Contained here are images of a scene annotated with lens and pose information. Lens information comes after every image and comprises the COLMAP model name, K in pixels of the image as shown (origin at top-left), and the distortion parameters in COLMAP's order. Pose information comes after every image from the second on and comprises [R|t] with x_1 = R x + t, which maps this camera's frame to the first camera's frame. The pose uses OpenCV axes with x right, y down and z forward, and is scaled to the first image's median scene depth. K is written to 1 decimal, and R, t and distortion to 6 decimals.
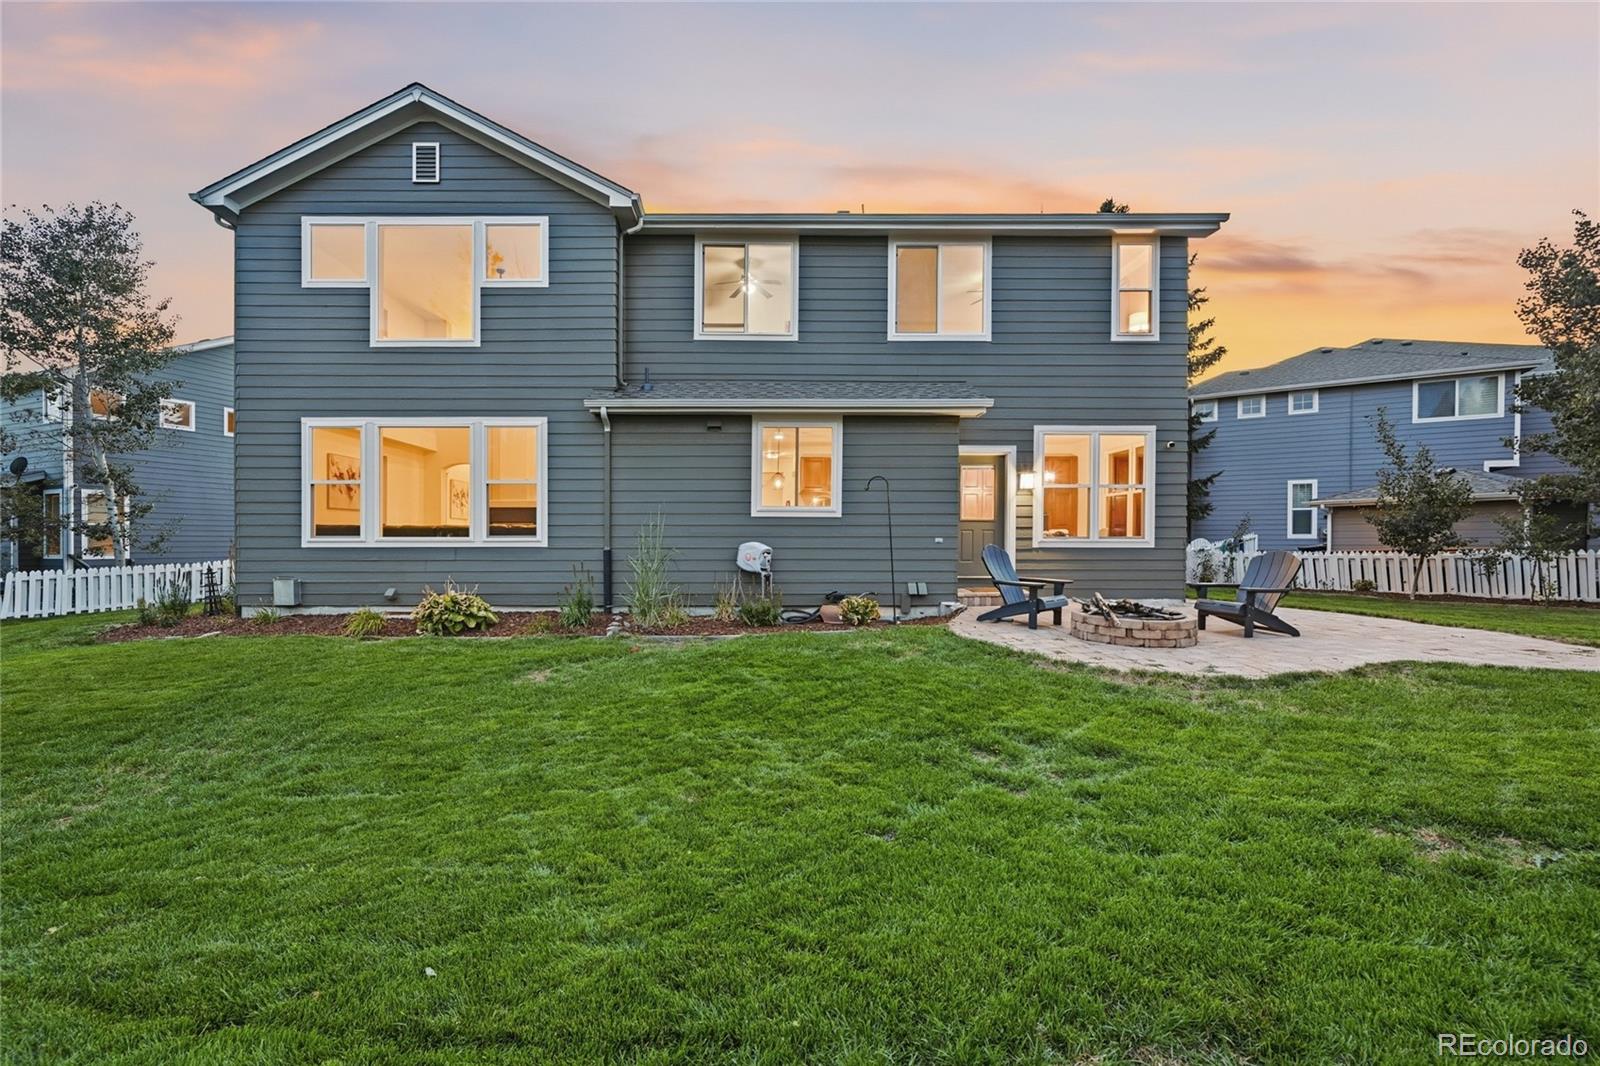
lens RADIAL K [[653.0, 0, 750.5], [0, 653.0, 547.0], [0, 0, 1]] dist [-0.007436, 0.000663]
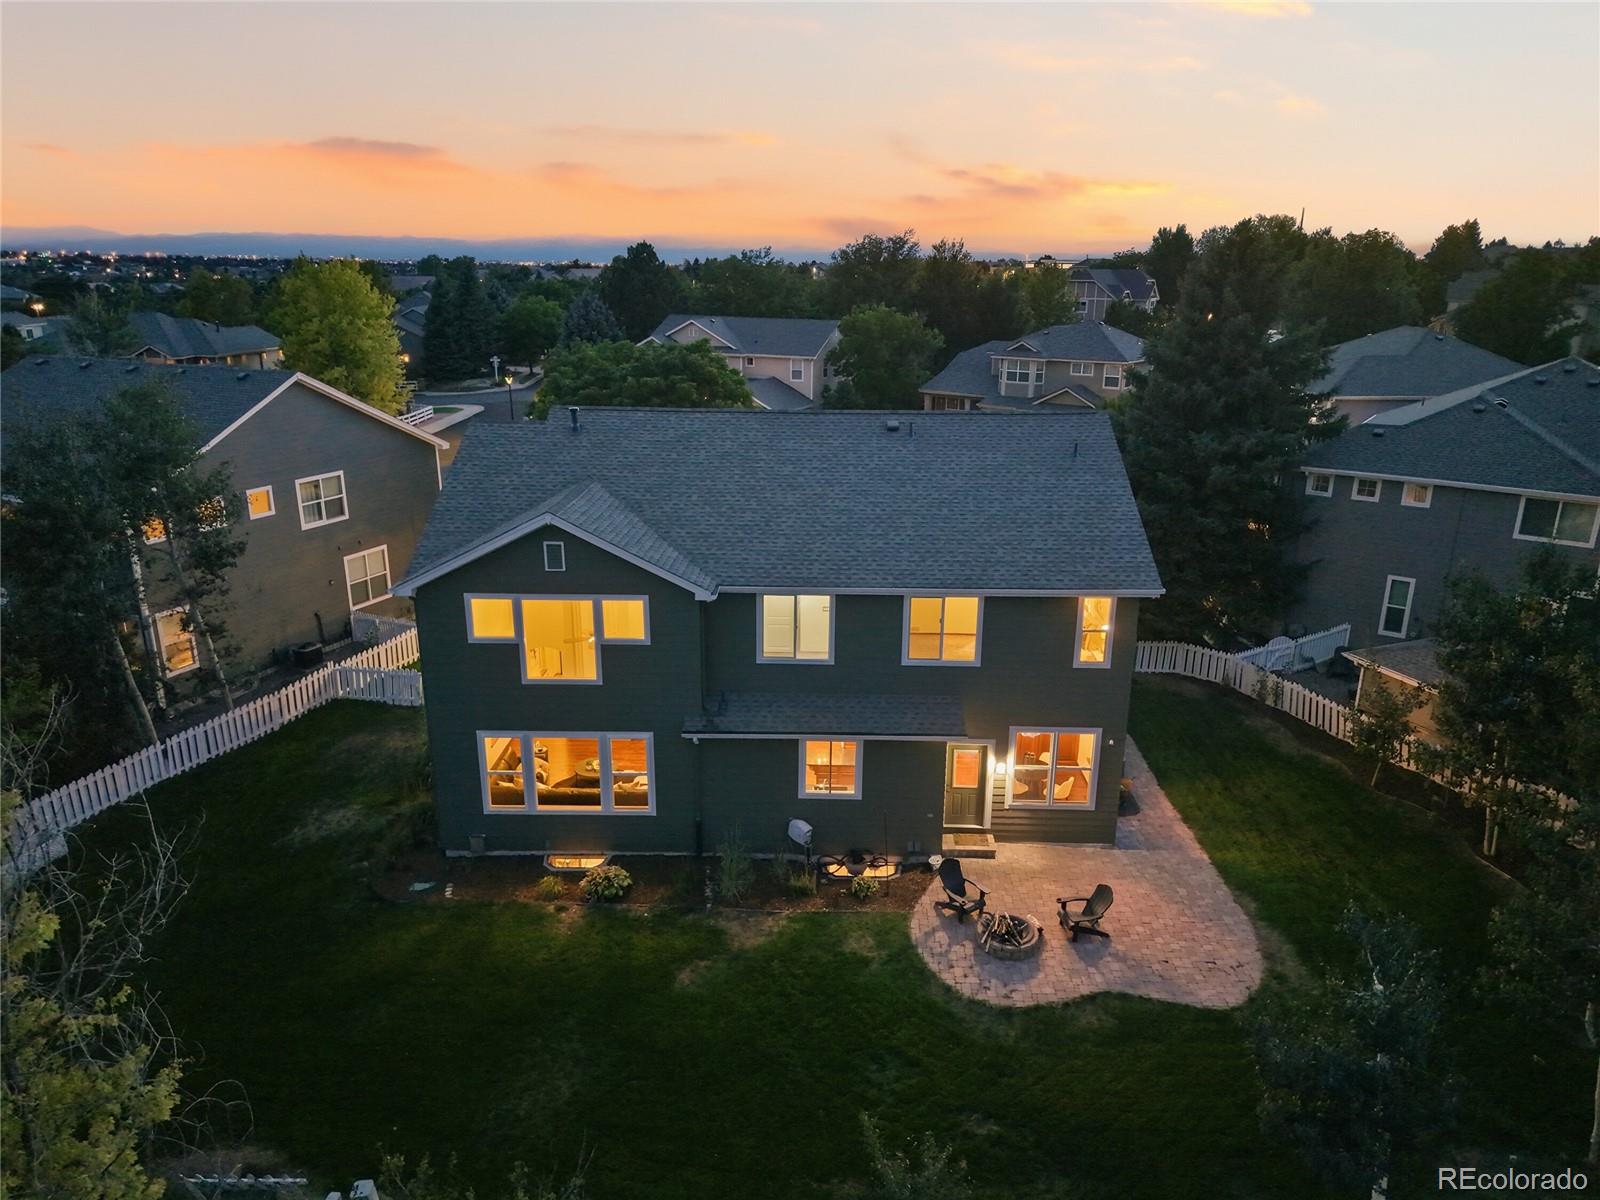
lens RADIAL K [[1071.5, 0, 796.9], [0, 1071.5, 606.8], [0, 0, 1]] dist [0.007355, -0.022690]
pose [[0.999714, 0.009681, -0.021858, 0.043620], [-0.002926, 0.957004, 0.290060, -1.092744], [0.023726, -0.289914, 0.956759, -1.078039]]
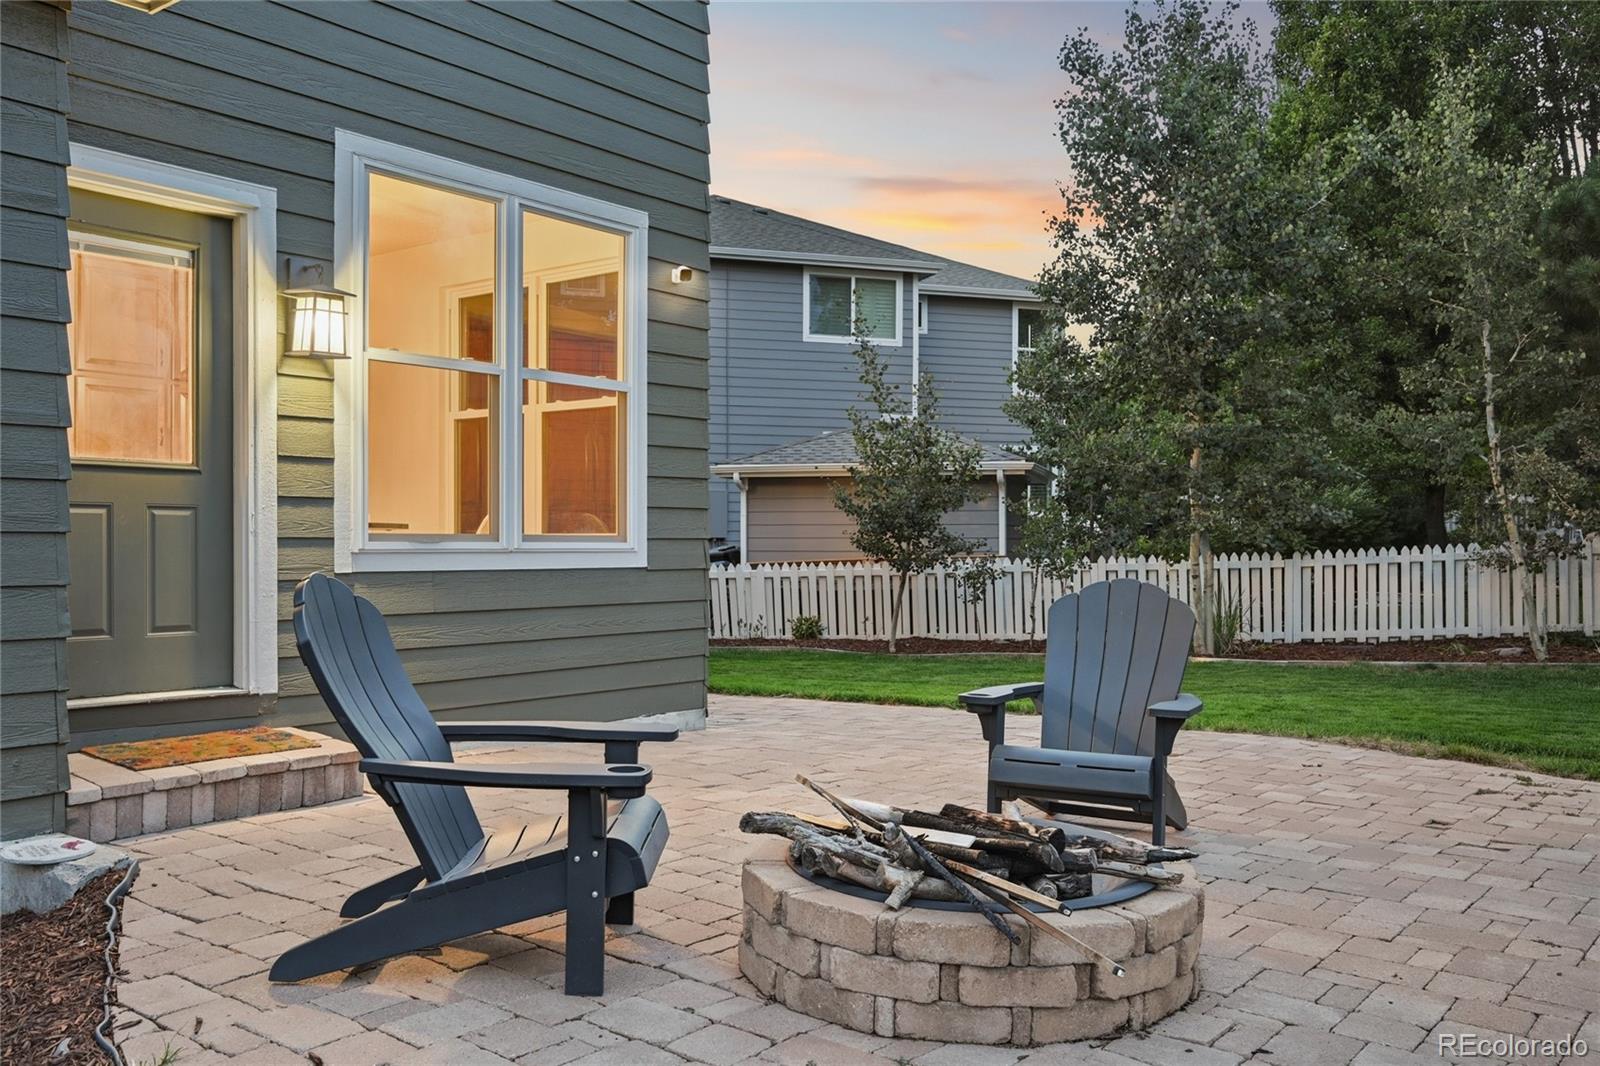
lens RADIAL K [[1359.3, 0, 784.6], [0, 1359.3, 551.1], [0, 0, 1]] dist [-0.003185, 0.003534]
pose [[0.621682, -0.004552, 0.783257, 0.106681], [0.005214, 0.999985, 0.001673, -0.008262], [-0.783253, 0.003044, 0.621696, 0.512985]]
